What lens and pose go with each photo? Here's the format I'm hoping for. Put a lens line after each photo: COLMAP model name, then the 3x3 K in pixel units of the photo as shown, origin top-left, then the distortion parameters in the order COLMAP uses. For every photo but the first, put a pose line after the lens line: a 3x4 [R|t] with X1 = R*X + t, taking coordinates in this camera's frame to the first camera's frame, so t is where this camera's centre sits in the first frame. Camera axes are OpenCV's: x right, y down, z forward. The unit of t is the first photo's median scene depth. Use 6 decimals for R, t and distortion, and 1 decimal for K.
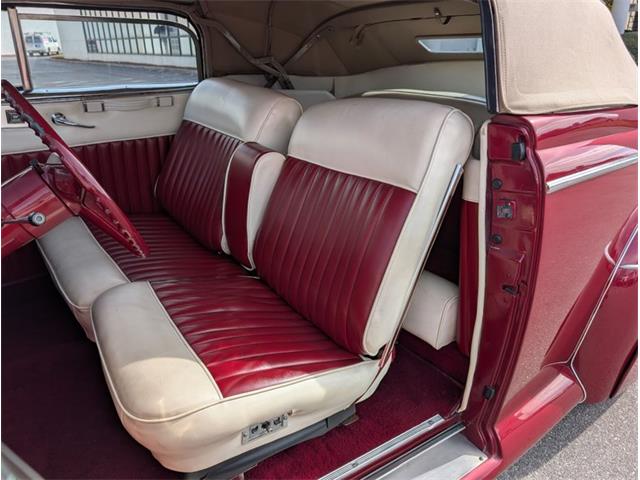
lens RADIAL K [[465.4, 0, 319.3], [0, 465.4, 239.1], [0, 0, 1]] dist [-0.000859, -0.002003]
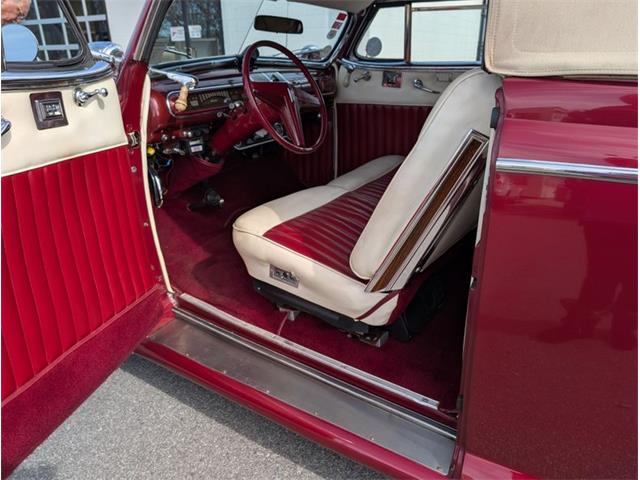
lens RADIAL K [[465.4, 0, 320.6], [0, 465.4, 240.2], [0, 0, 1]] dist [-0.000859, -0.002003]
pose [[0.364938, 0.340662, -0.866470, 0.895723], [-0.337473, 0.915767, 0.217907, -0.050460], [0.867716, 0.212887, 0.449163, 0.306064]]
